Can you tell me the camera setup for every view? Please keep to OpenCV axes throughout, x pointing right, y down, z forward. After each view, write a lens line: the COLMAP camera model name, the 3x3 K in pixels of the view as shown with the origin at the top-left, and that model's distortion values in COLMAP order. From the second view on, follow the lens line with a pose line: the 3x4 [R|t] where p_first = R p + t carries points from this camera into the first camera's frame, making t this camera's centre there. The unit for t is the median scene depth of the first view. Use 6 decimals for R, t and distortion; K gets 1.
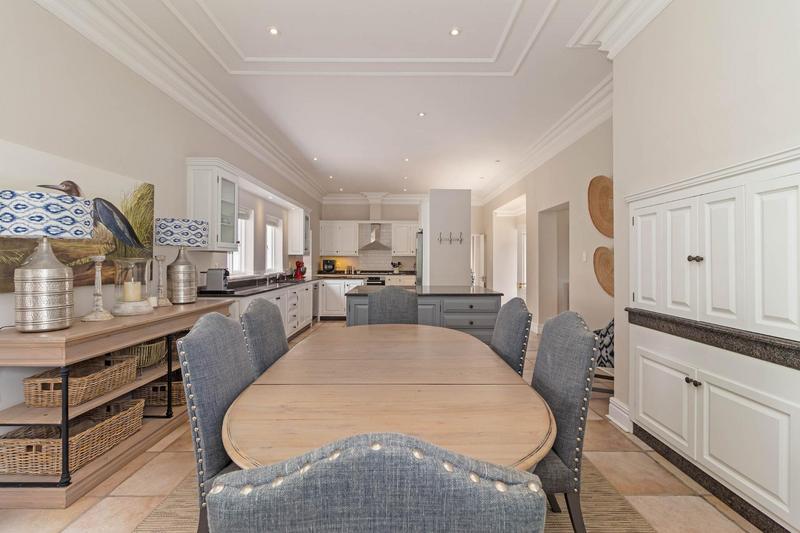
lens RADIAL K [[370.6, 0, 401.9], [0, 370.6, 264.4], [0, 0, 1]] dist [-0.000134, 0.000191]
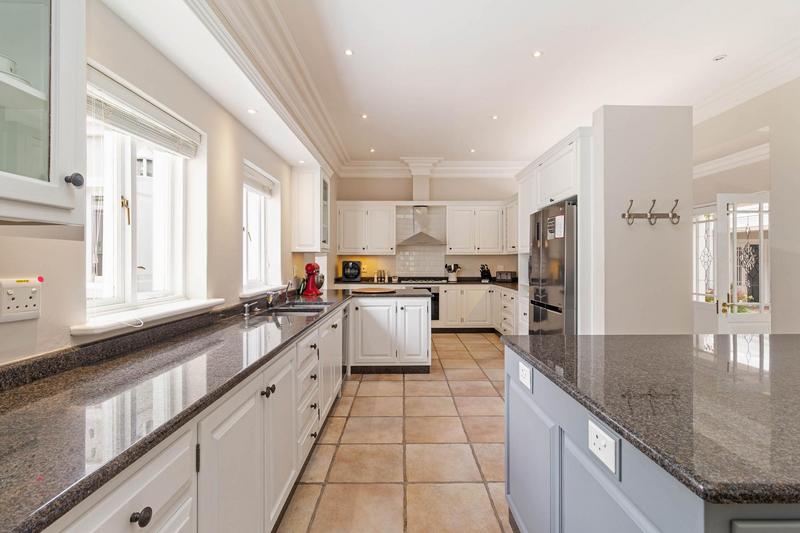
lens RADIAL K [[370.6, 0, 399.8], [0, 370.6, 263.4], [0, 0, 1]] dist [-0.000134, 0.000191]
pose [[0.999989, -0.003722, 0.002836, -0.114245], [0.003736, 0.999980, -0.005096, -0.004676], [-0.002817, 0.005107, 0.999983, 0.349657]]
